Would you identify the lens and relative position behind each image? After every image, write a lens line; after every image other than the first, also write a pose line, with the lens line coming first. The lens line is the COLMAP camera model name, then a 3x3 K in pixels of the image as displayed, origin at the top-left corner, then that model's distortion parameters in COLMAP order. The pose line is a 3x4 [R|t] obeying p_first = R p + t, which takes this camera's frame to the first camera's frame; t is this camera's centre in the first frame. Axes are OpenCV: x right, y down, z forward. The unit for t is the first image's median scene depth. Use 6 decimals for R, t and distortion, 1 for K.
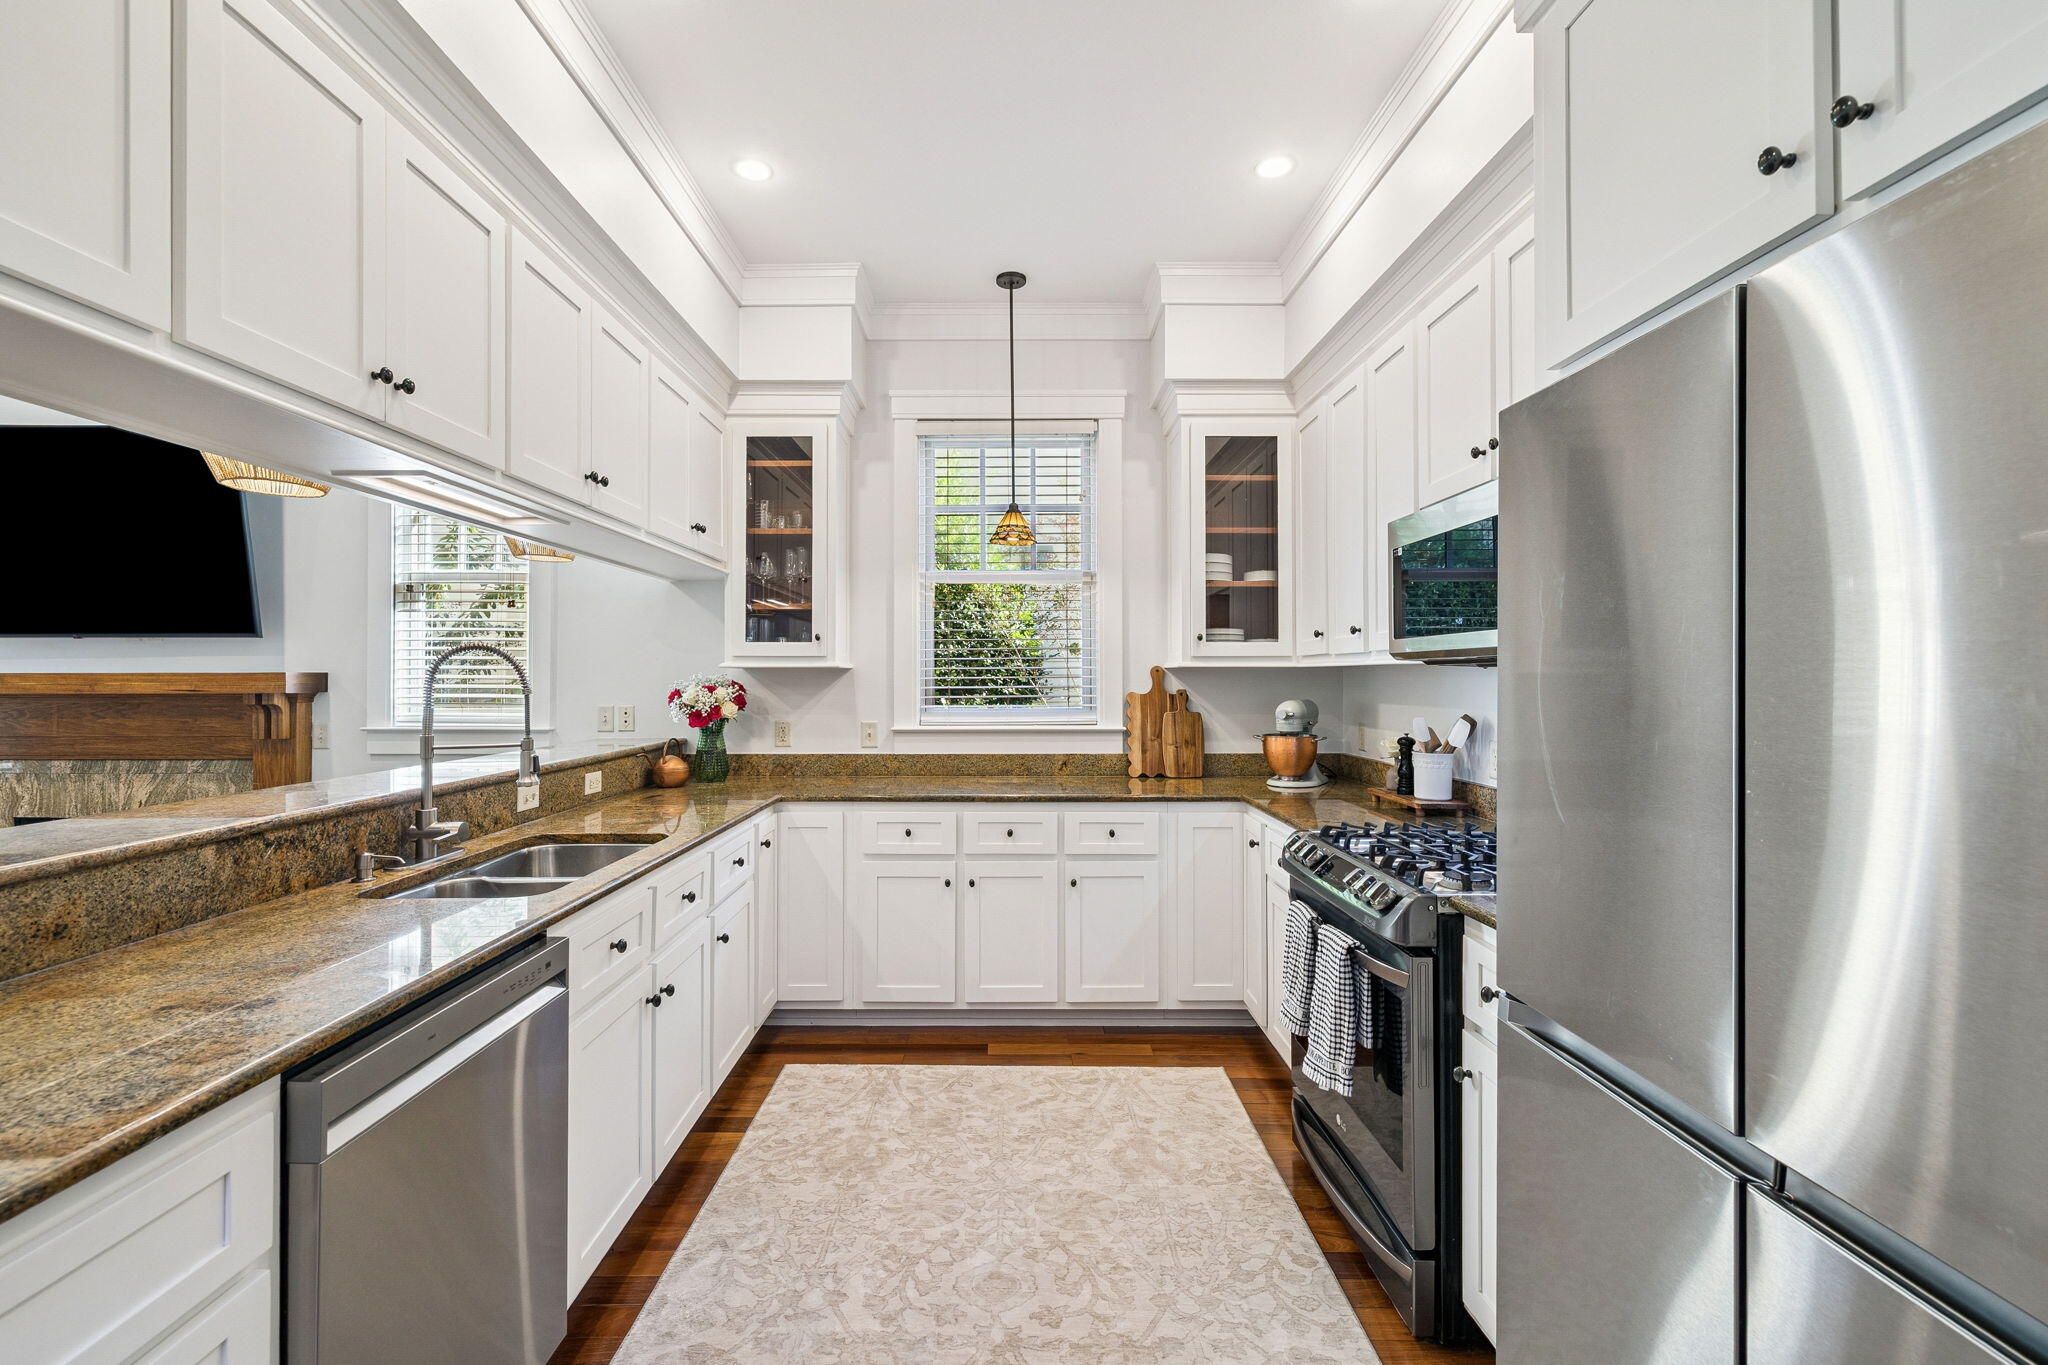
lens RADIAL K [[879.7, 0, 1017.5], [0, 879.7, 673.8], [0, 0, 1]] dist [0.003632, -0.000147]
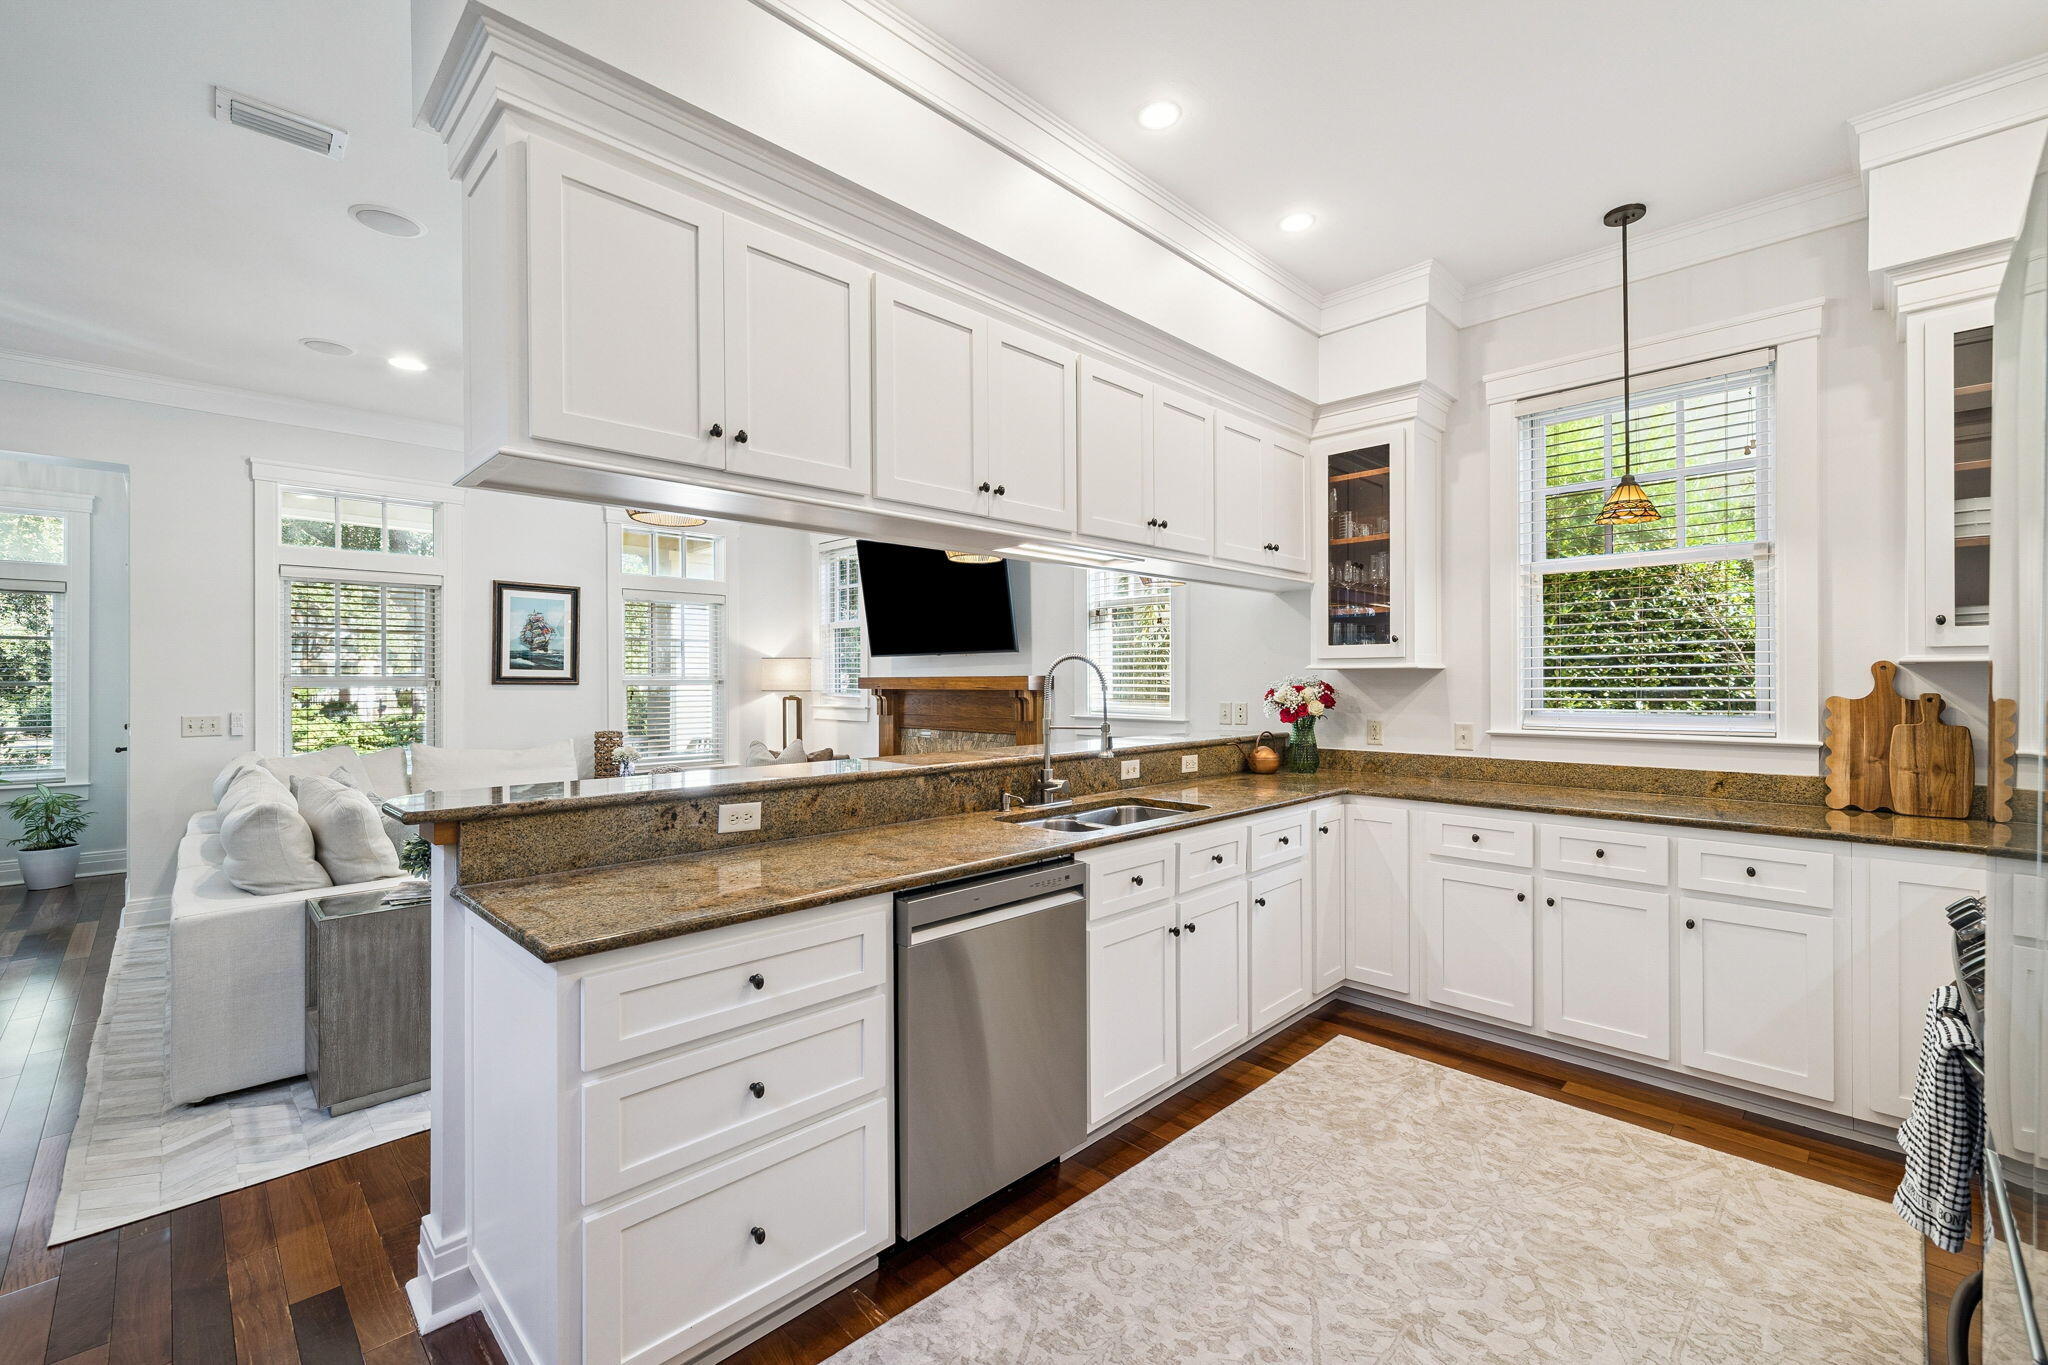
lens RADIAL K [[879.7, 0, 1027.7], [0, 879.7, 688.7], [0, 0, 1]] dist [0.003632, -0.000147]
pose [[0.704702, 0.005512, -0.709482, 0.211191], [0.005797, 0.999892, 0.013526, 0.000318], [0.709480, -0.013645, 0.704594, -0.028660]]
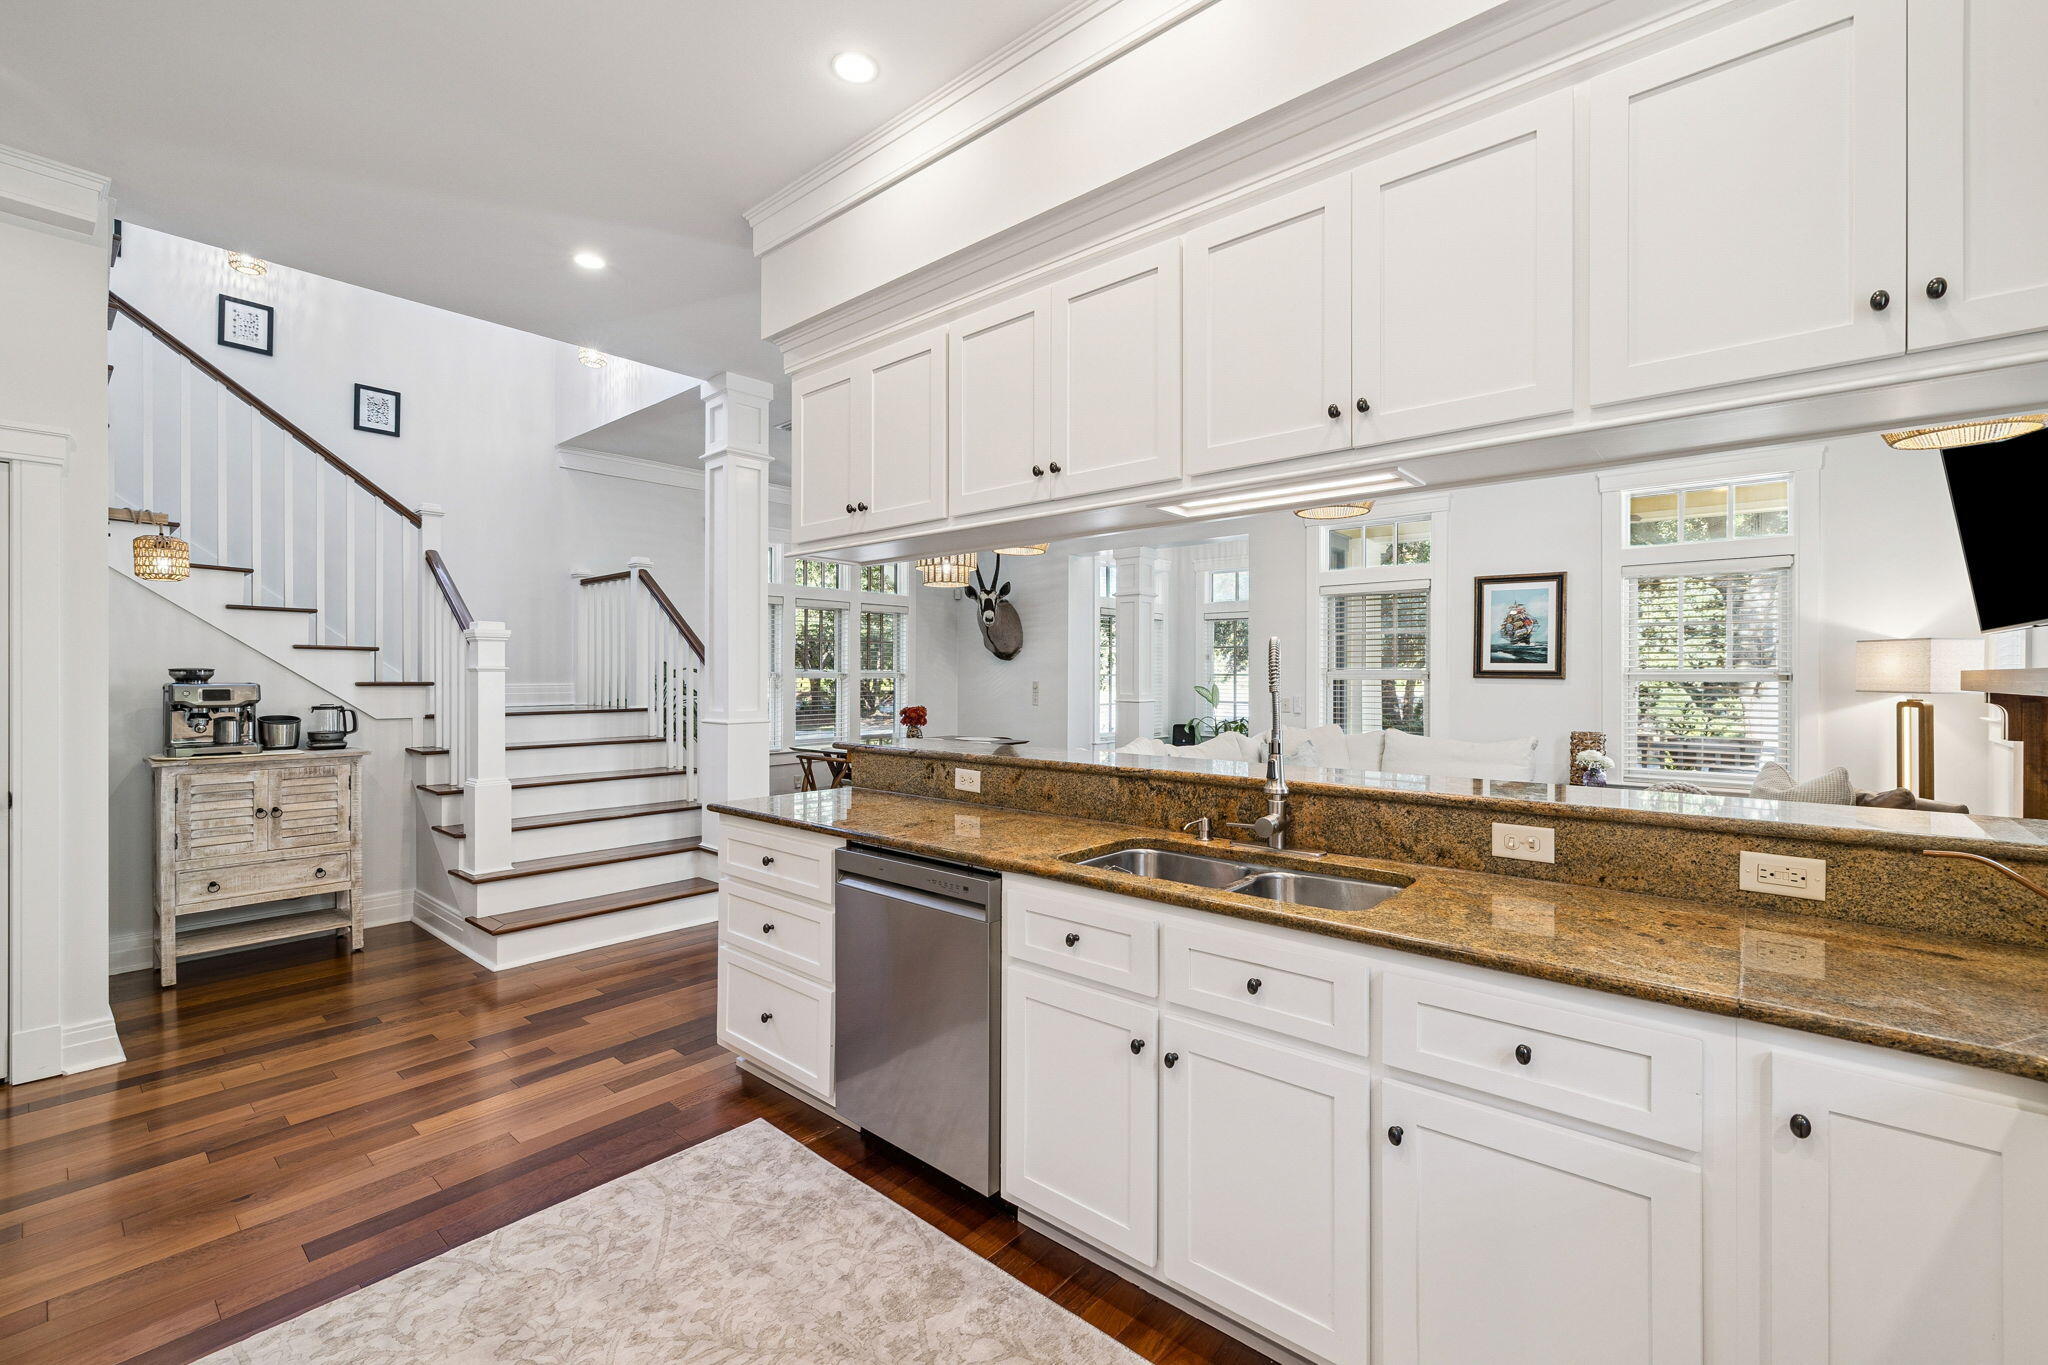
lens RADIAL K [[879.7, 0, 1002.2], [0, 879.7, 681.5], [0, 0, 1]] dist [0.003632, -0.000147]
pose [[-0.679187, 0.005547, -0.733944, 0.194199], [0.002365, 0.999983, 0.005370, 0.004269], [0.733961, 0.001911, -0.679189, 0.915205]]
